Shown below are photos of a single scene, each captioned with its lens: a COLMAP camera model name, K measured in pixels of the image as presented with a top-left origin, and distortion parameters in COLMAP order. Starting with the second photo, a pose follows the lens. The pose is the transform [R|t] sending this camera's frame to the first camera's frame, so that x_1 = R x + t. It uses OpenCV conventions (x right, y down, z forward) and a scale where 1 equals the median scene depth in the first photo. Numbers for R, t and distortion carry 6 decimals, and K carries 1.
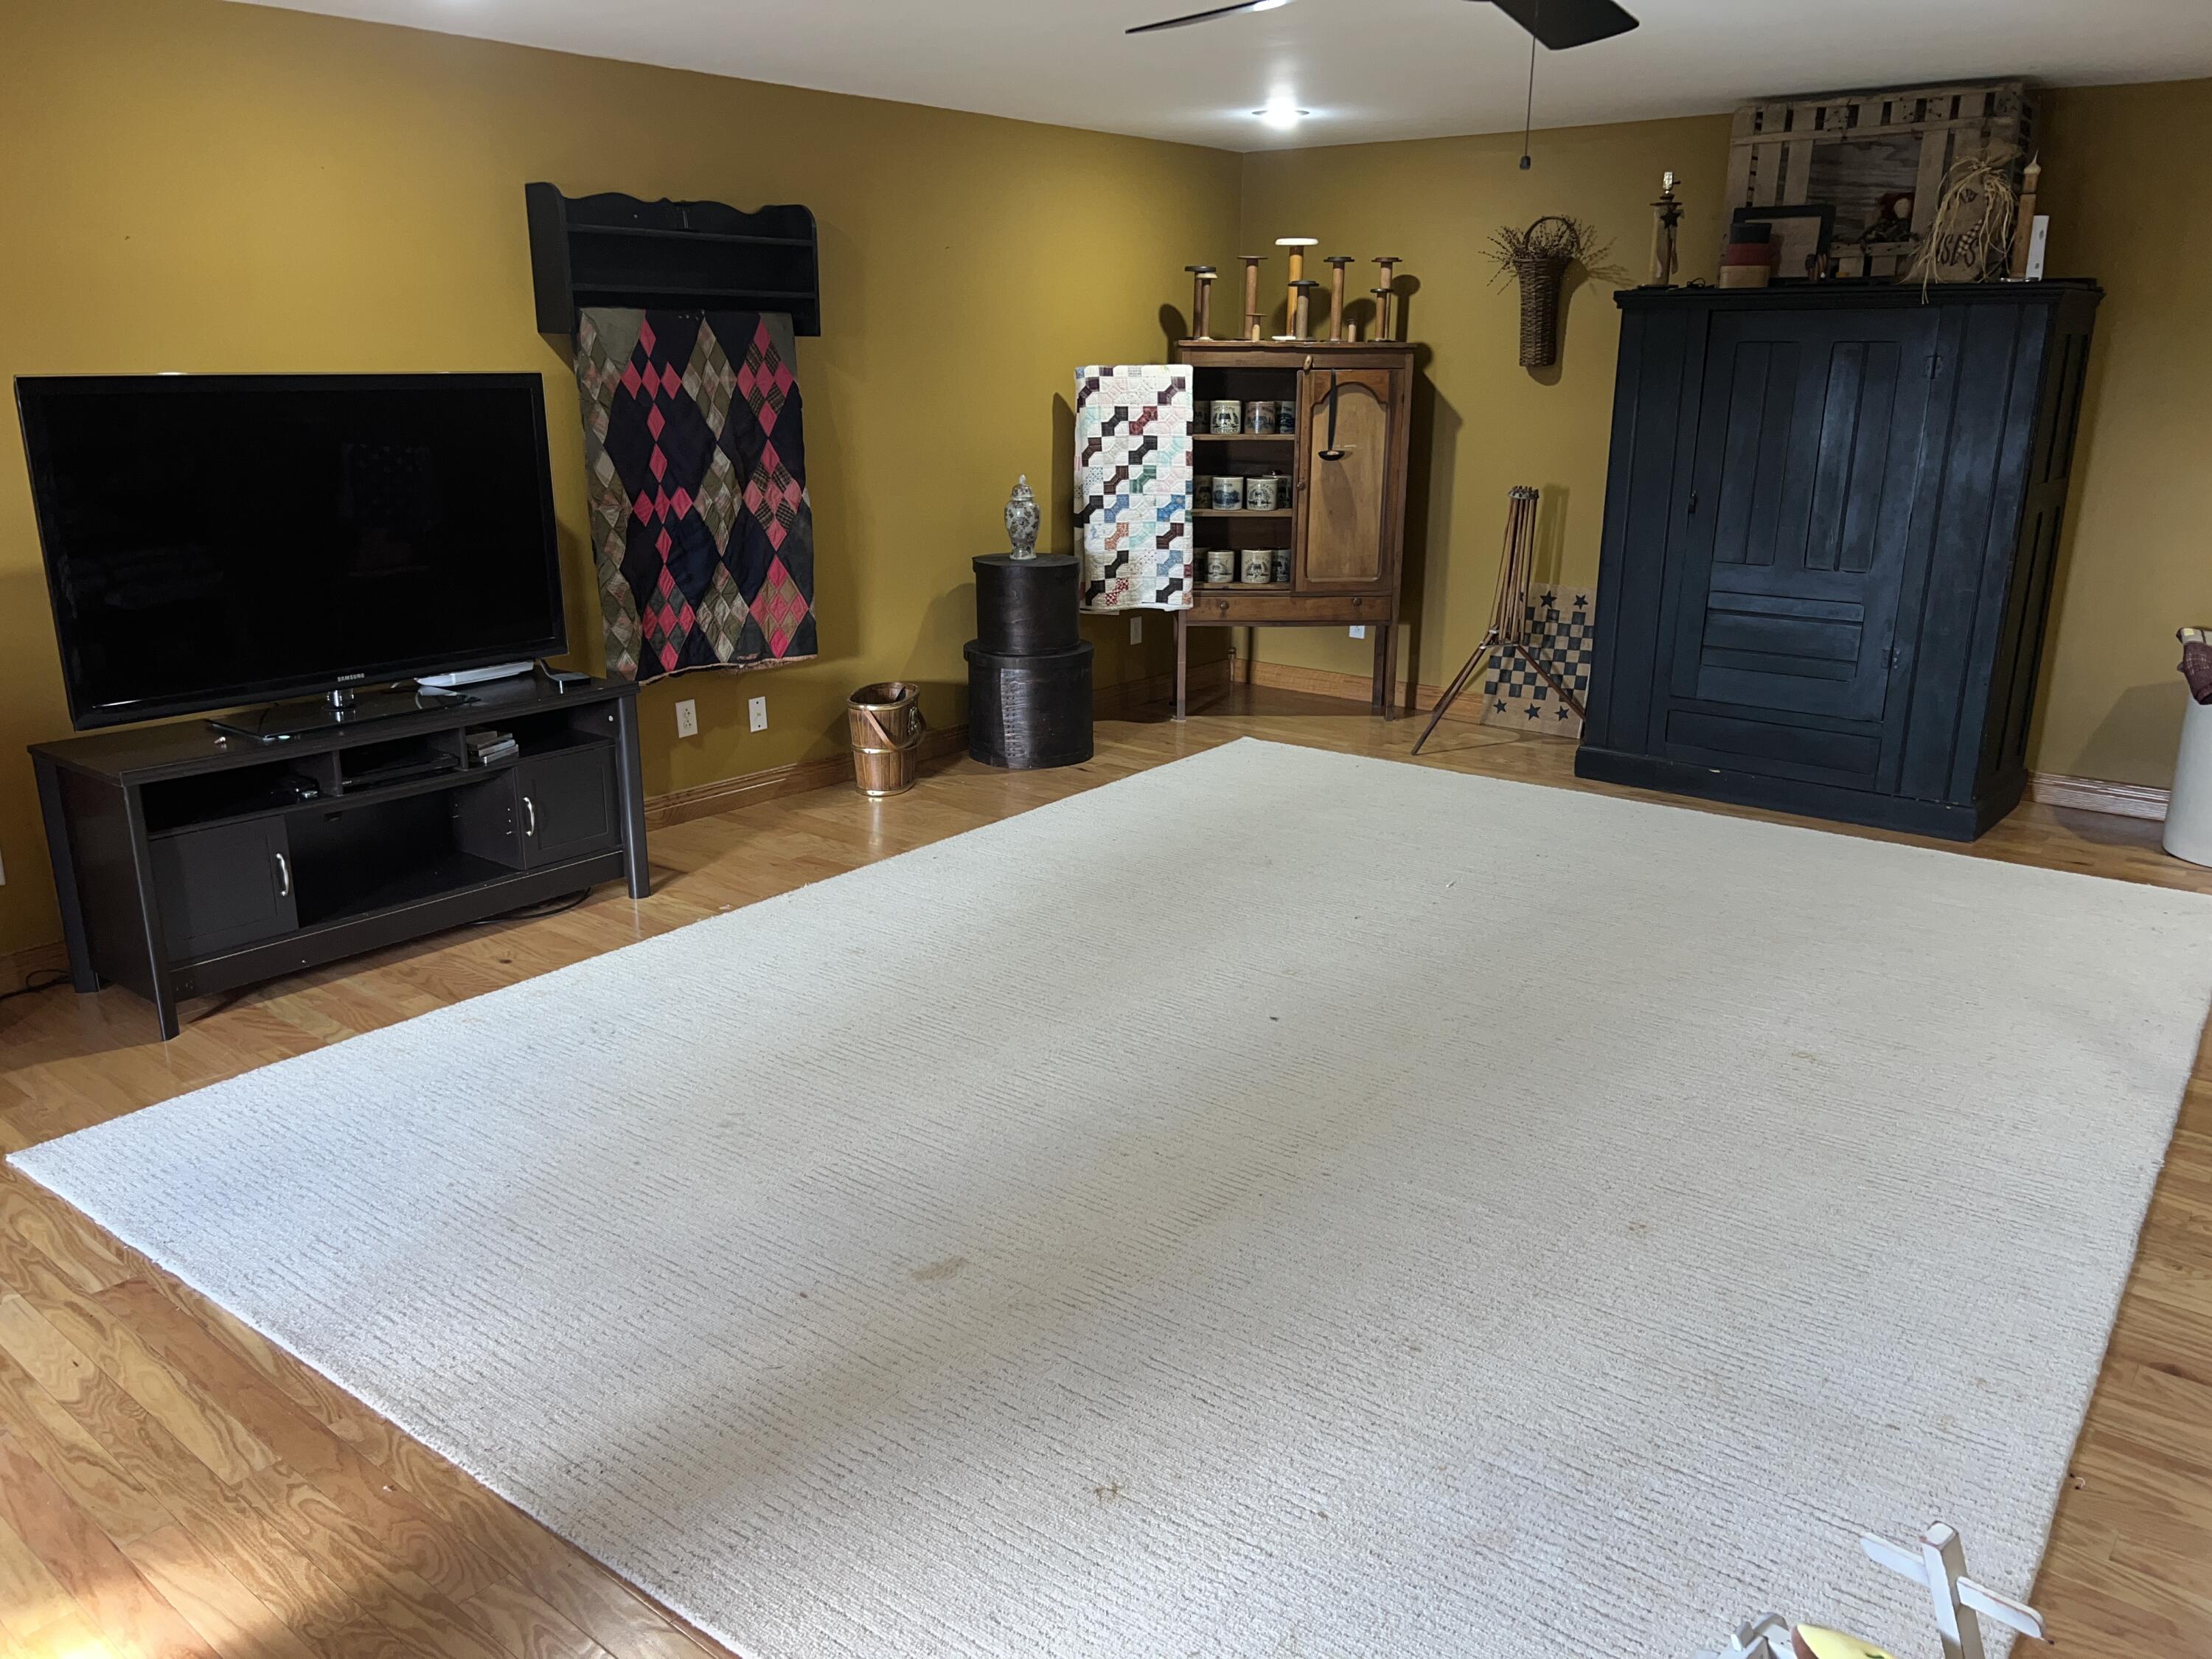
lens RADIAL K [[1667.0, 0, 1107.7], [0, 1667.0, 828.1], [0, 0, 1]] dist [0.044236, -0.050723]
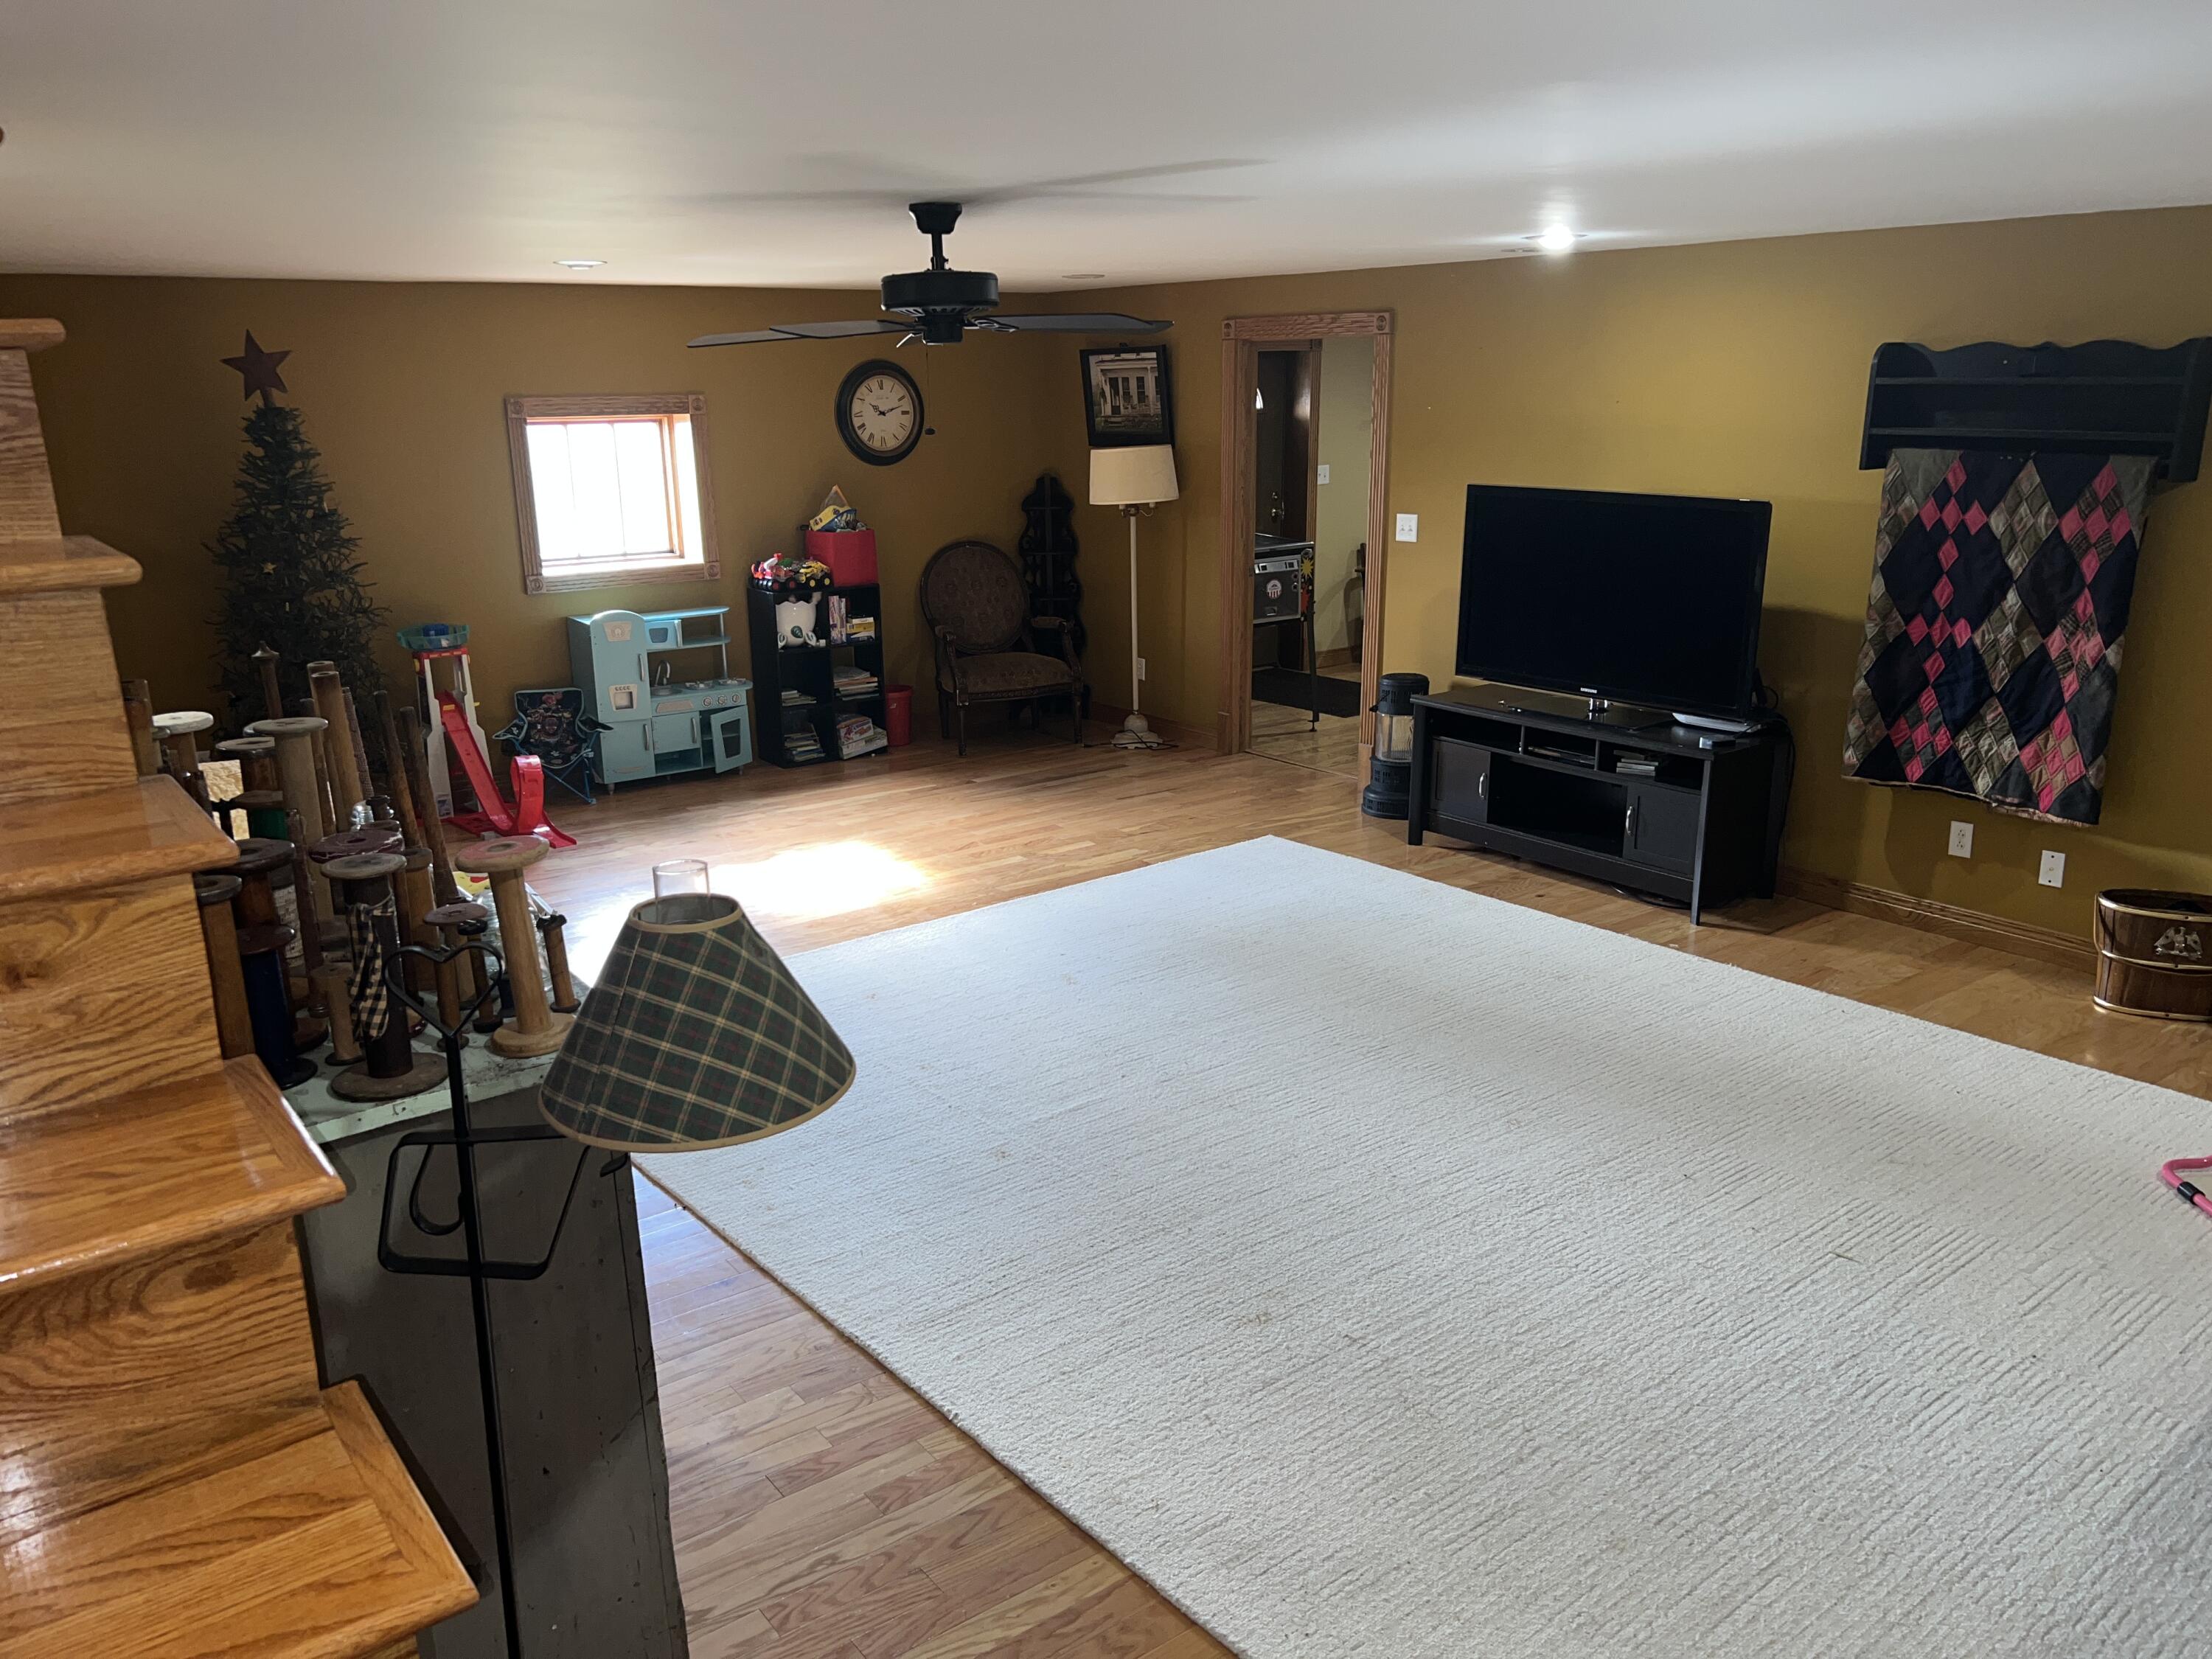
lens RADIAL K [[1667.0, 0, 1110.1], [0, 1667.0, 833.8], [0, 0, 1]] dist [0.044236, -0.050723]
pose [[-0.240096, 0.257157, -0.936068, 0.880959], [-0.261825, 0.911384, 0.317532, -0.272785], [0.934773, 0.321325, -0.151489, 0.702392]]
